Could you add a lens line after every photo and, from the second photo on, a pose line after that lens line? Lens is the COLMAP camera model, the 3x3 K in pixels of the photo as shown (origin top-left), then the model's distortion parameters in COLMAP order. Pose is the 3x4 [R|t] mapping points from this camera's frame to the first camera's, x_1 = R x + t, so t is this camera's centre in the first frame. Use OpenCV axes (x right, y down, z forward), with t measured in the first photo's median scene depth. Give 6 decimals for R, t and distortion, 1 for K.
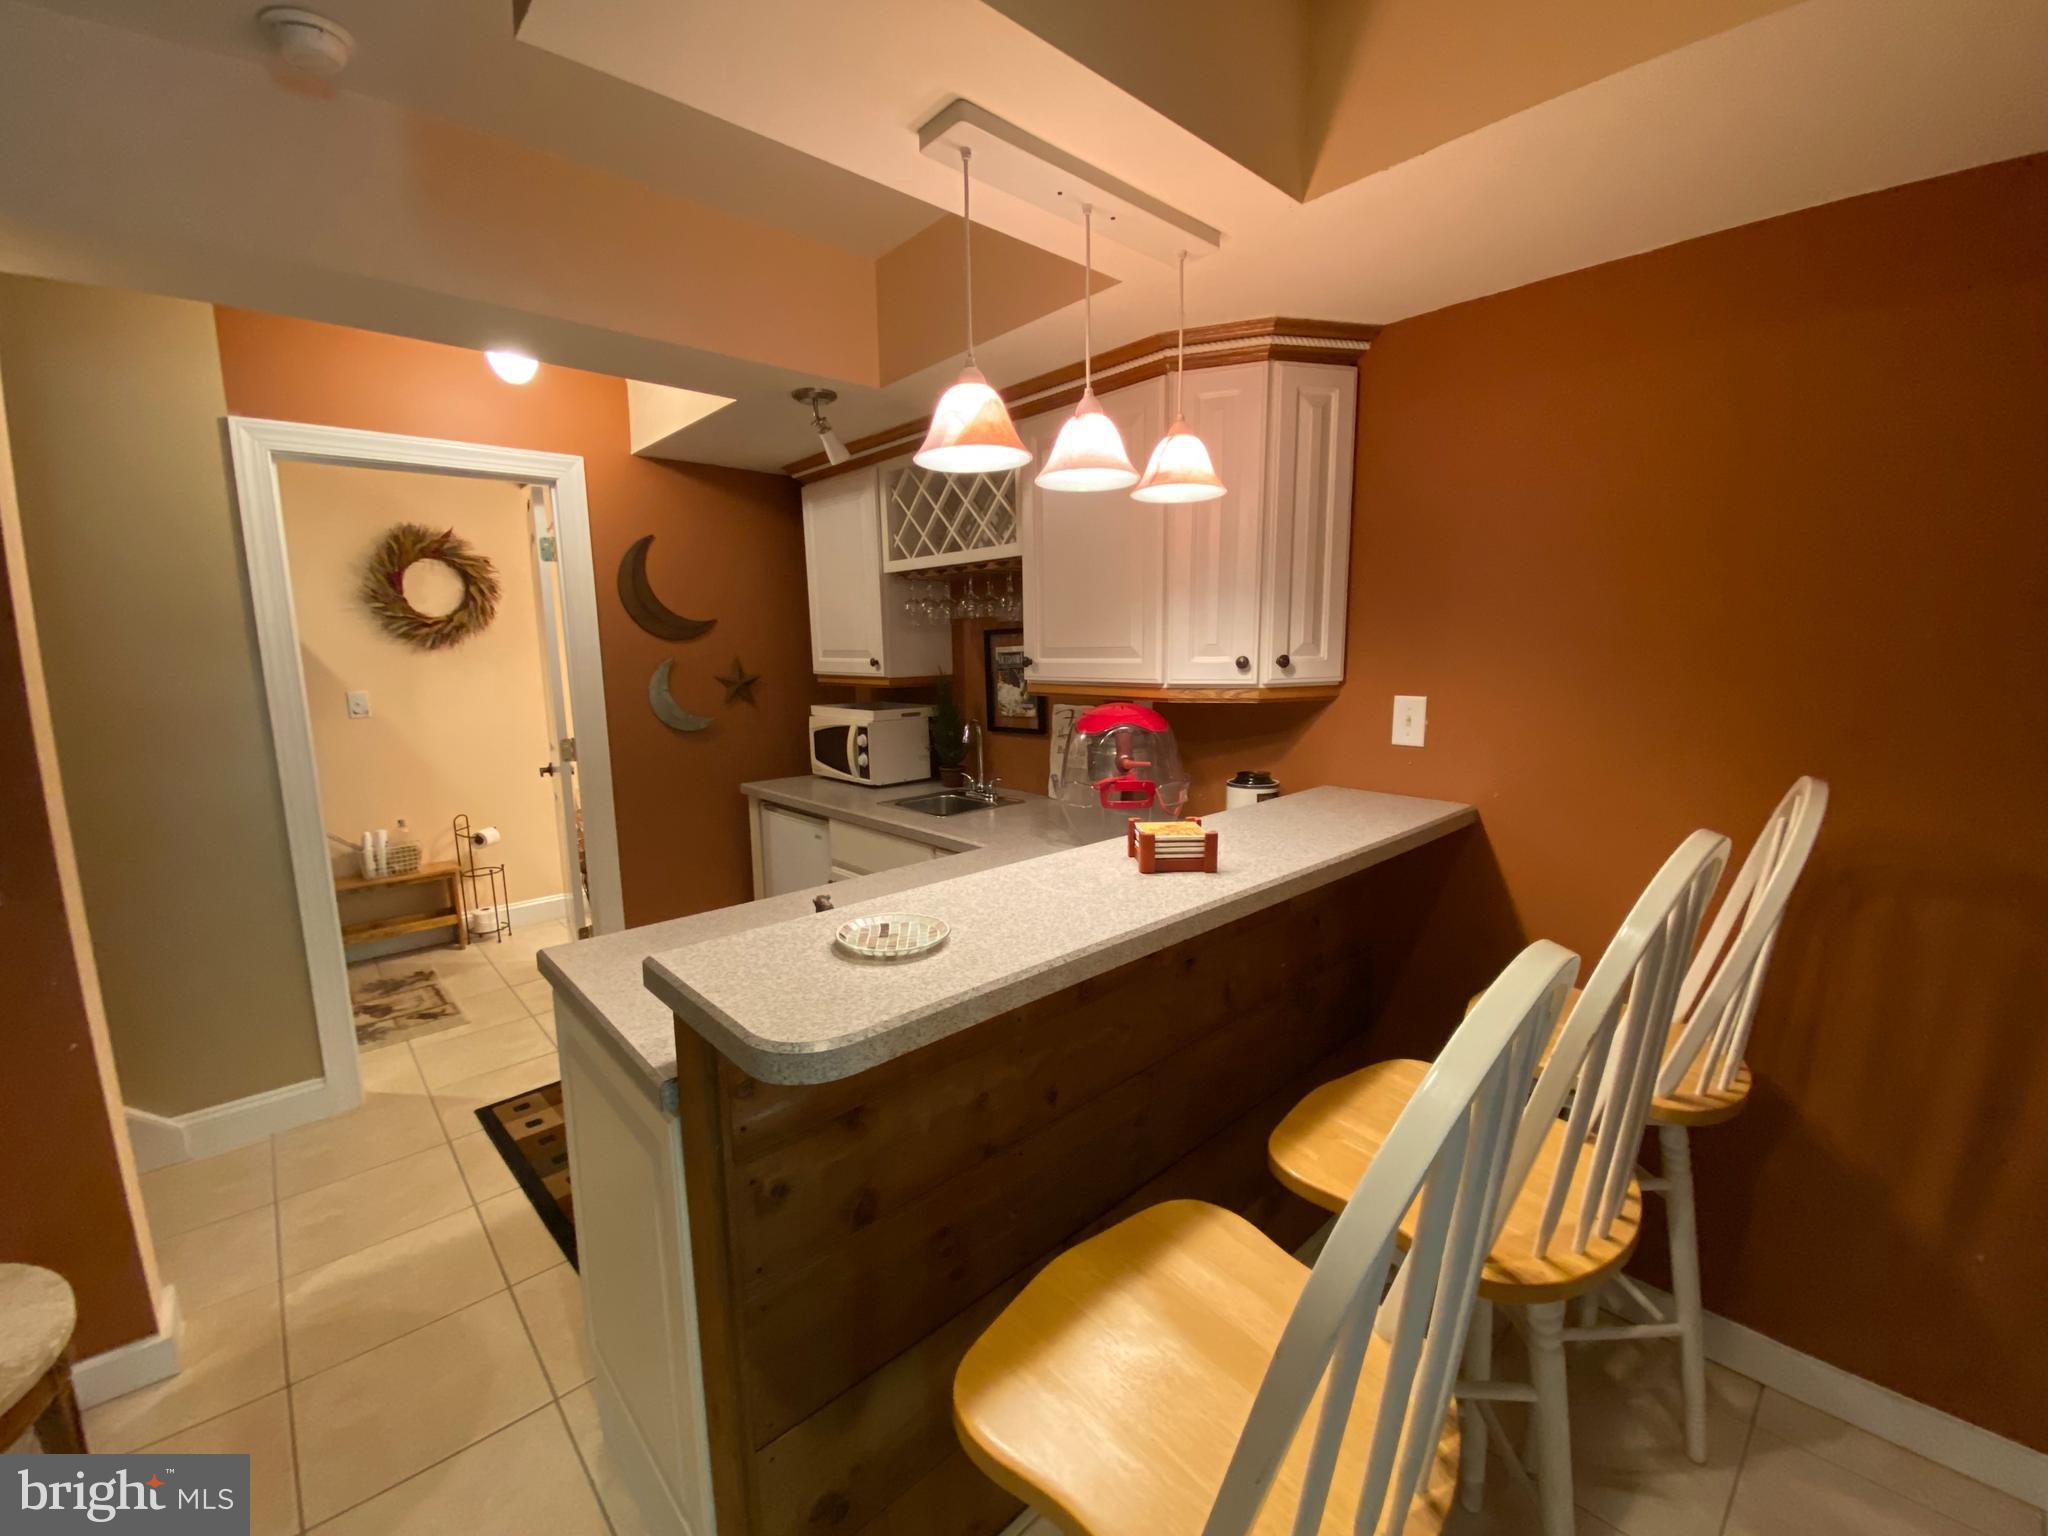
lens RADIAL K [[833.3, 0, 1031.7], [0, 833.3, 769.9], [0, 0, 1]] dist [-0.001601, -0.000746]
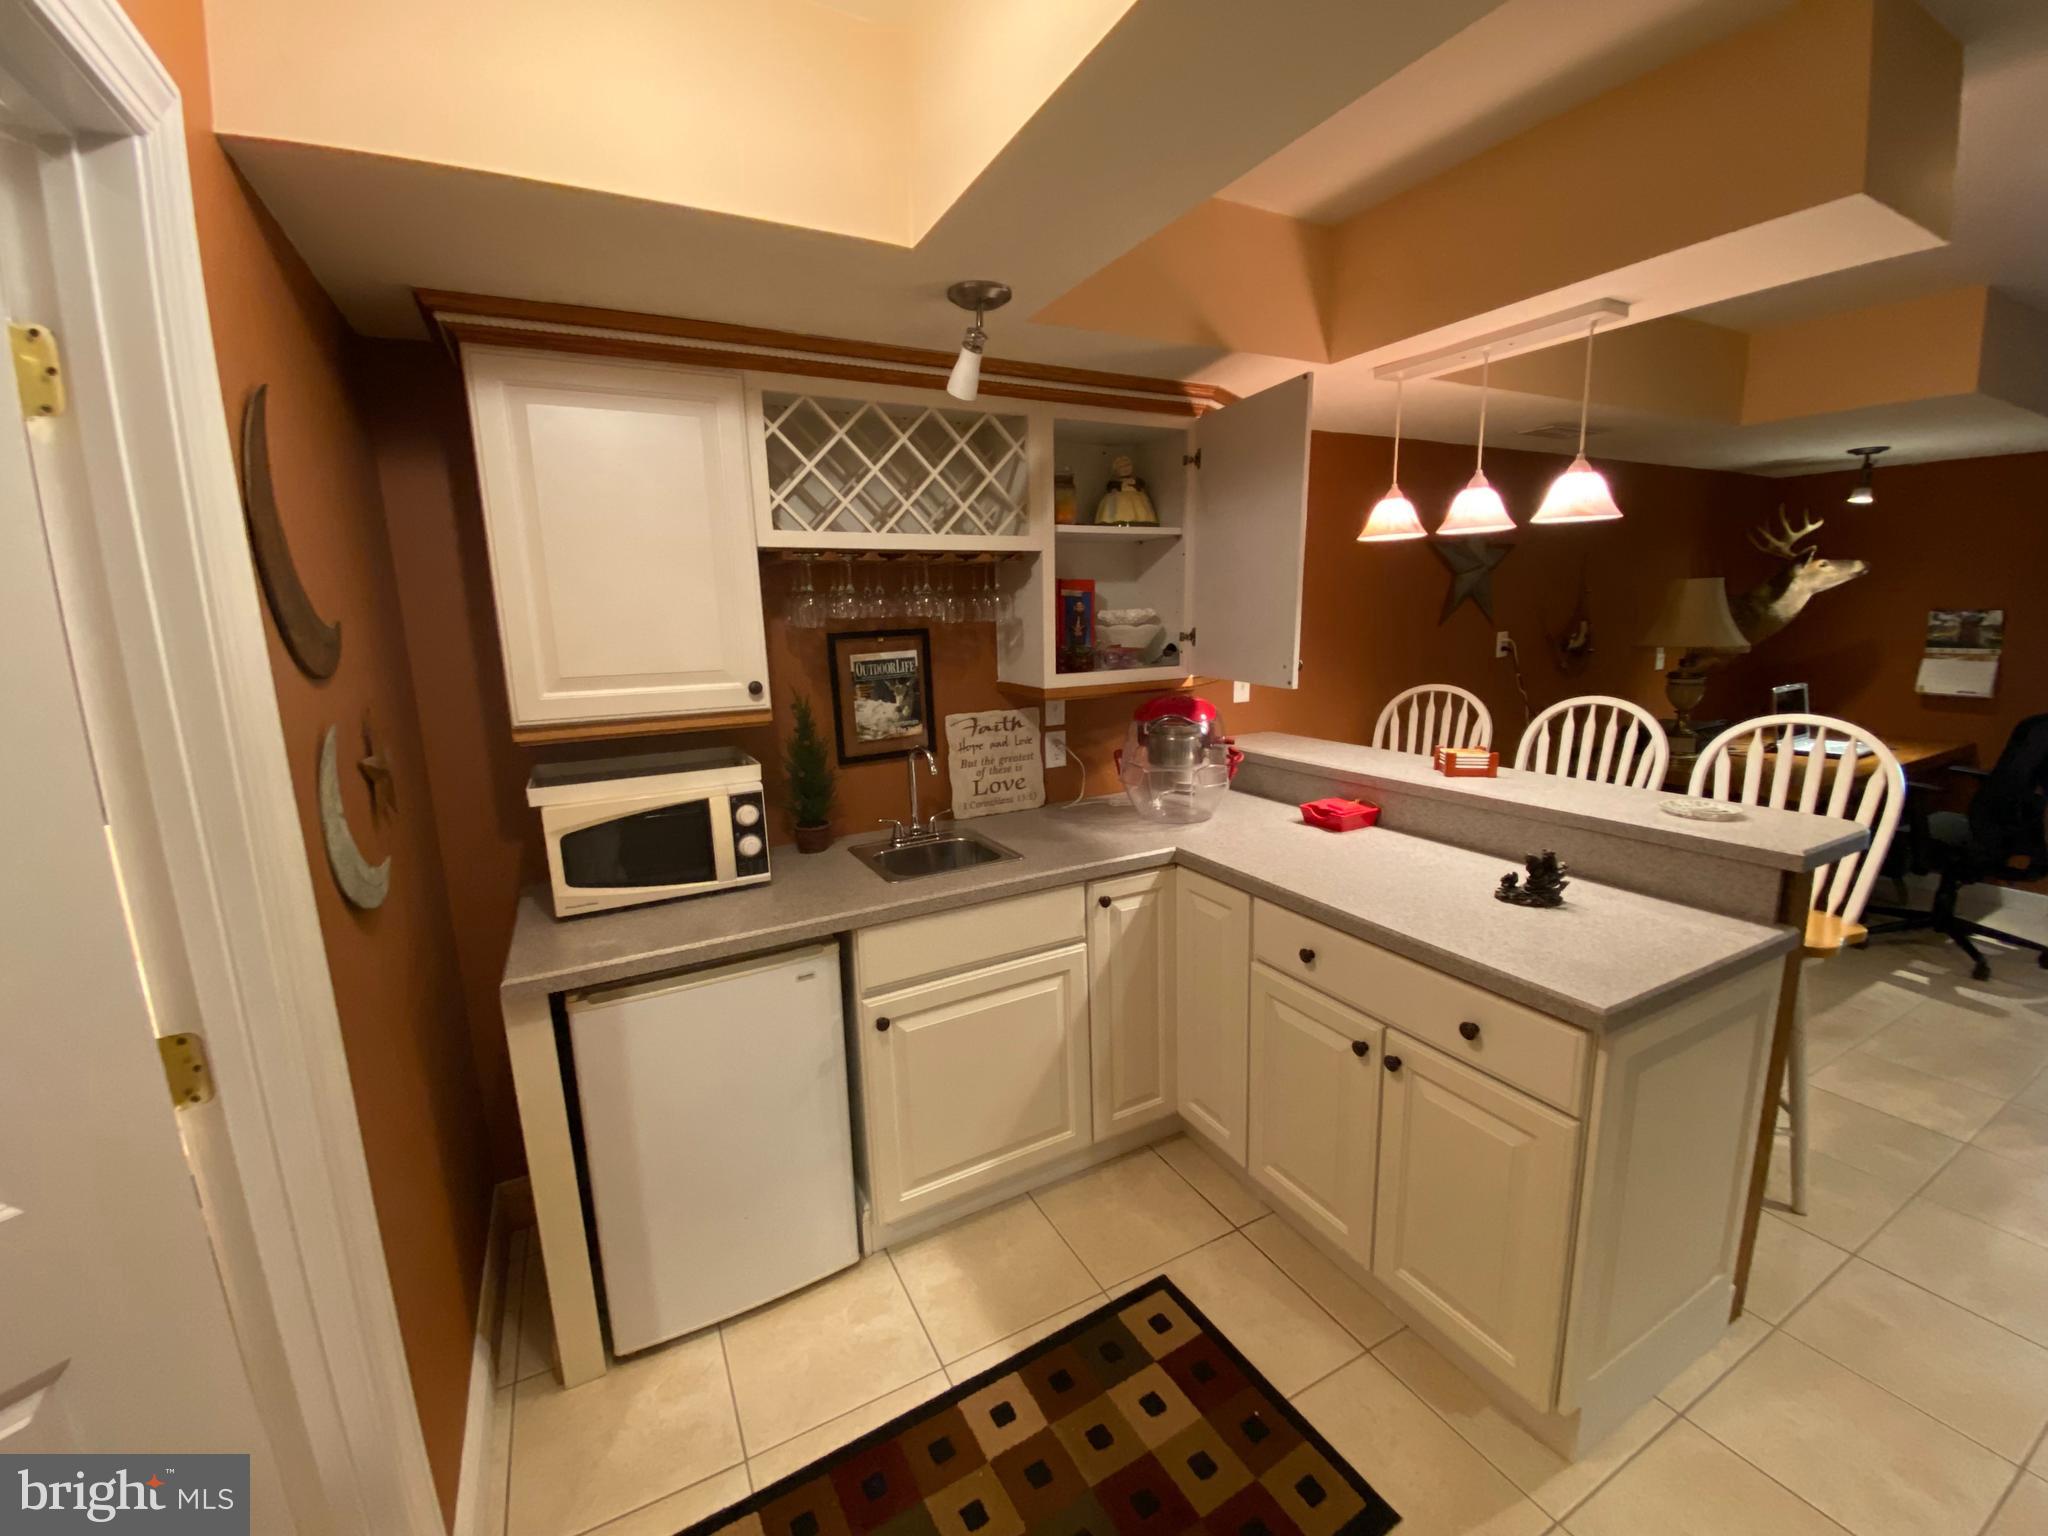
lens RADIAL K [[833.3, 0, 1029.7], [0, 833.3, 766.3], [0, 0, 1]] dist [-0.001601, -0.000746]
pose [[0.246344, -0.174412, 0.953360, -0.757139], [0.167311, 0.976559, 0.135424, -0.123578], [-0.954632, 0.126147, 0.269750, 0.648068]]
